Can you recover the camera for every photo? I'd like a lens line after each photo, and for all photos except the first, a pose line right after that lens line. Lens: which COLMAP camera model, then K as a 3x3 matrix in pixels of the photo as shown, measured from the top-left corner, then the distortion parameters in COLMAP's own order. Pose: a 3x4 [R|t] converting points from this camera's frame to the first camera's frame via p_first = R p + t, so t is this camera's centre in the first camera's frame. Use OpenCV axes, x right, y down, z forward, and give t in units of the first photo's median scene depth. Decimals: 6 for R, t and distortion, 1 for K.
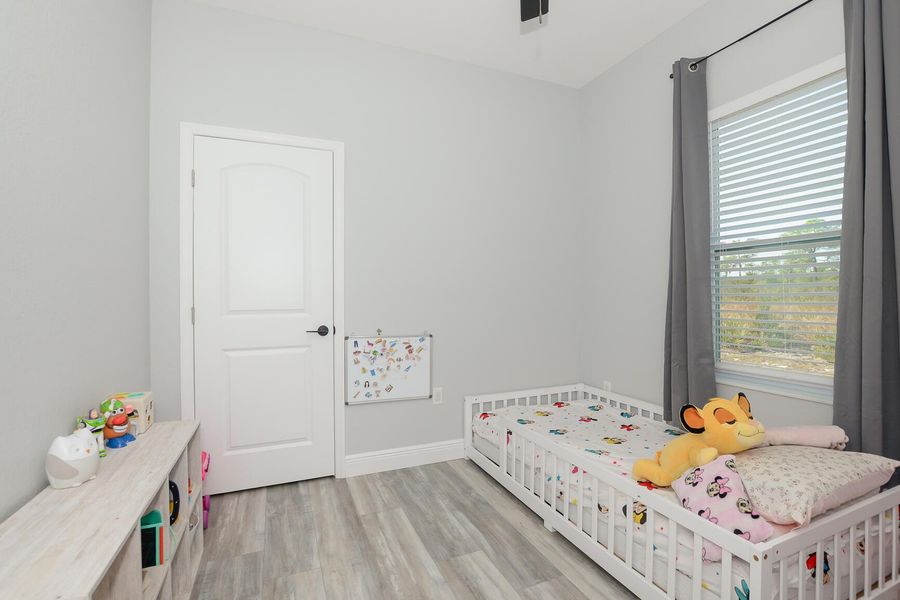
lens RADIAL K [[406.4, 0, 449.7], [0, 406.4, 300.0], [0, 0, 1]] dist [-0.028408, 0.000998]
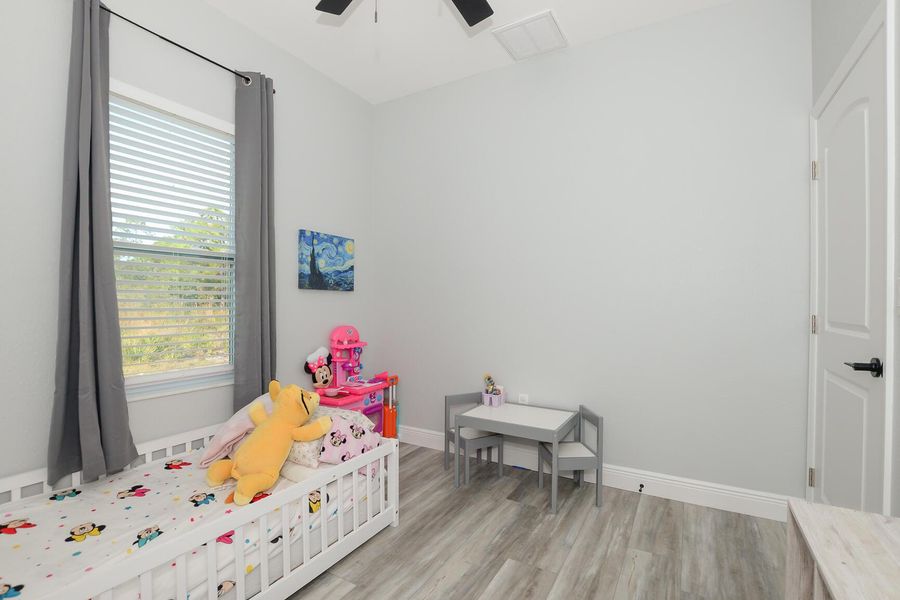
lens RADIAL K [[406.4, 0, 451.9], [0, 406.4, 306.9], [0, 0, 1]] dist [-0.028408, 0.000998]
pose [[-0.598803, -0.005743, 0.800876, -0.540386], [0.003557, 0.999945, 0.009830, -0.006271], [-0.800889, 0.008735, -0.598750, 1.167735]]
